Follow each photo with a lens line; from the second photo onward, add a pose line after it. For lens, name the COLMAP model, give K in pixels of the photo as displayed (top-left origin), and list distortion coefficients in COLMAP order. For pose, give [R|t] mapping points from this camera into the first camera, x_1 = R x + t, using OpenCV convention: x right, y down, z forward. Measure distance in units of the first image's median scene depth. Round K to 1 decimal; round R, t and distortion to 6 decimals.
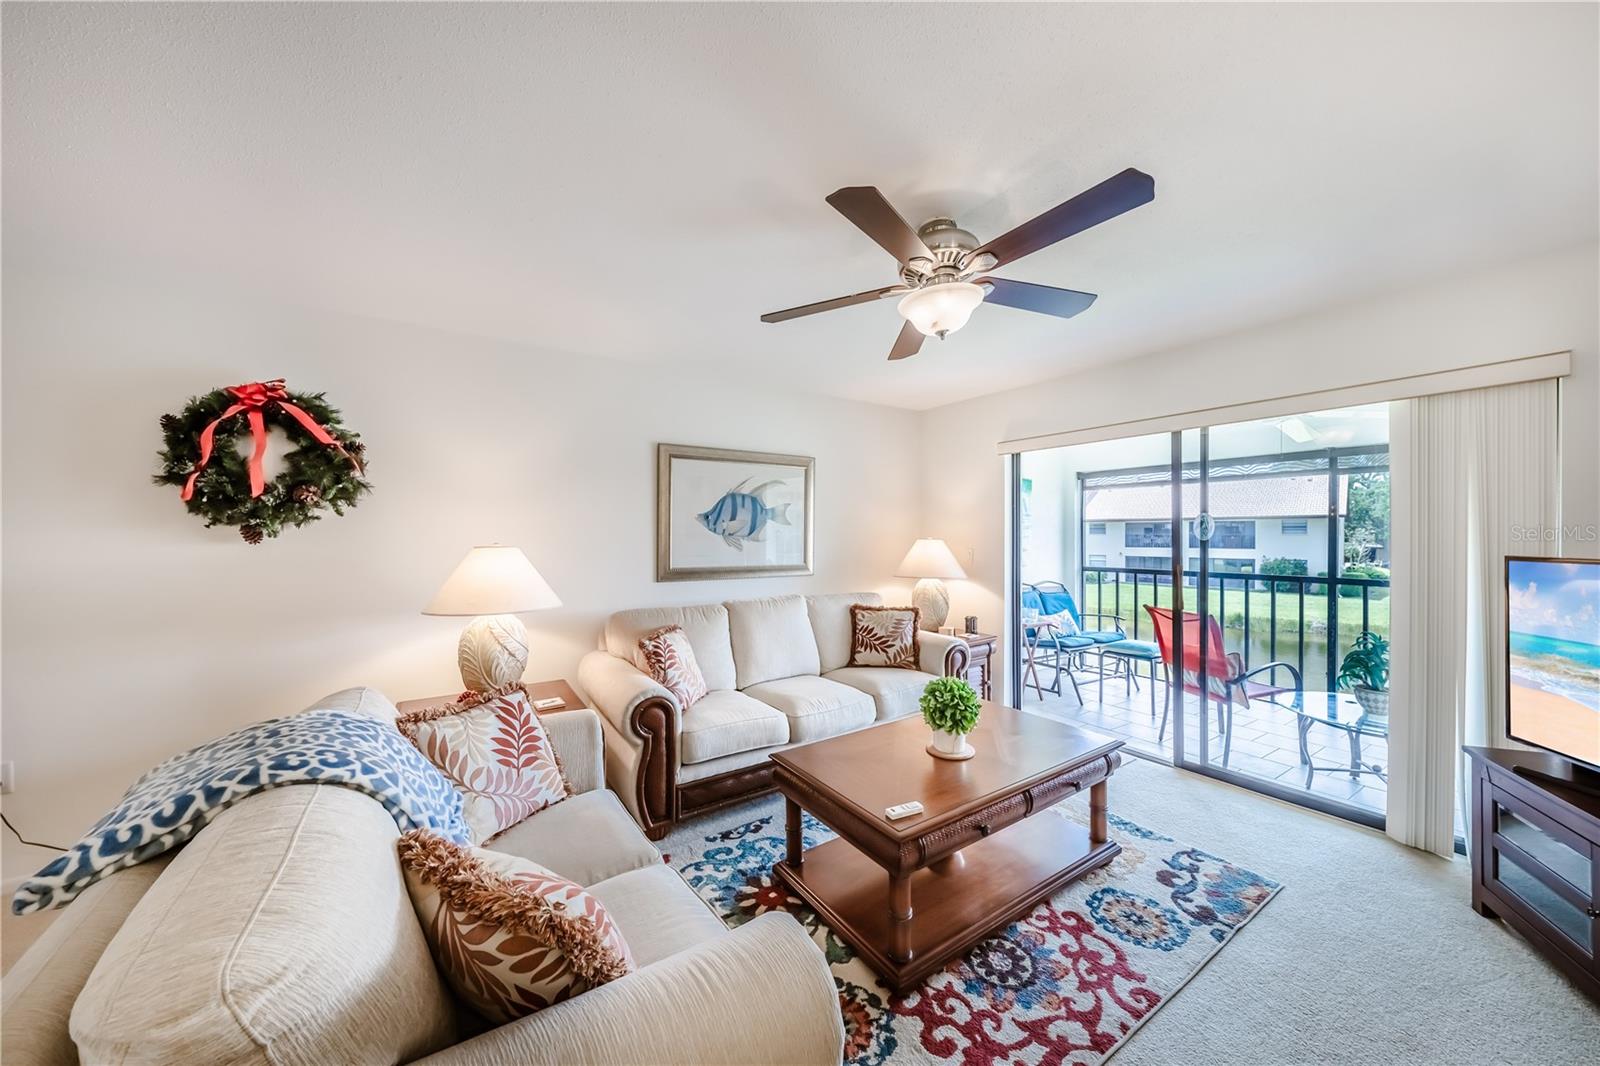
lens RADIAL K [[573.1, 0, 792.9], [0, 573.1, 527.0], [0, 0, 1]] dist [0.007299, -0.002856]
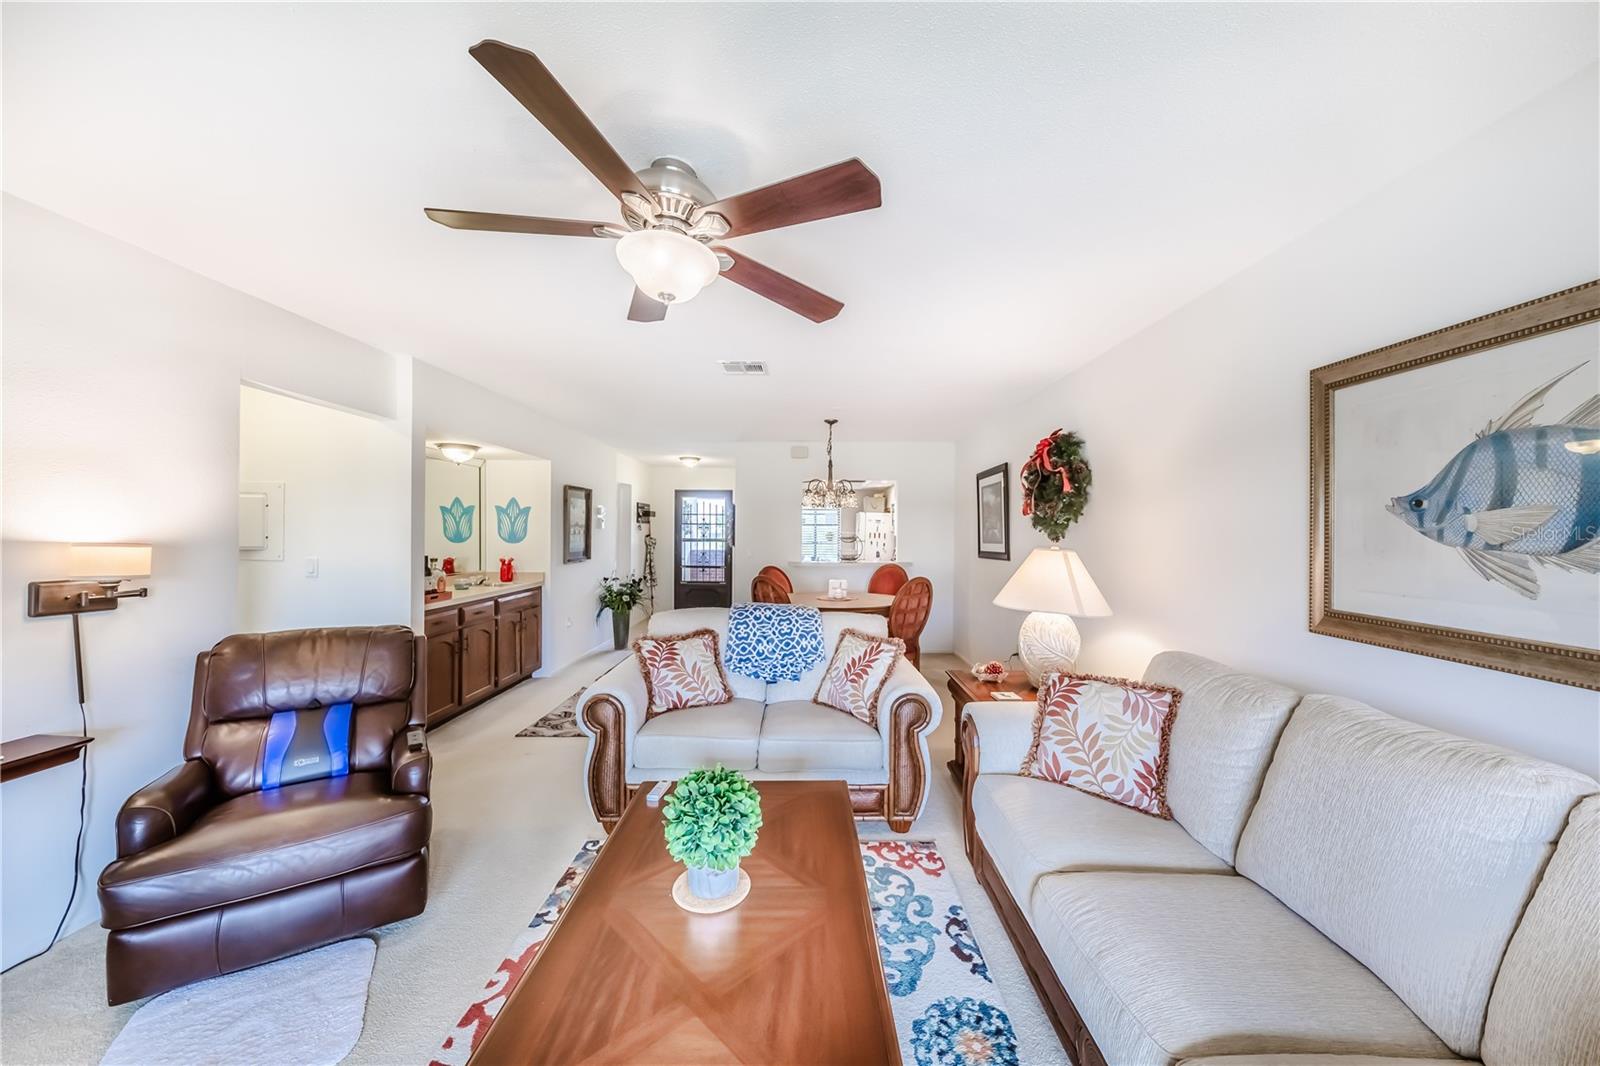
lens RADIAL K [[573.1, 0, 806.4], [0, 573.1, 536.2], [0, 0, 1]] dist [0.007299, -0.002856]
pose [[-0.540387, 0.007904, -0.841379, 0.456660], [0.009330, 0.999951, 0.003401, 0.001114], [0.841365, -0.006012, -0.540434, 0.874318]]
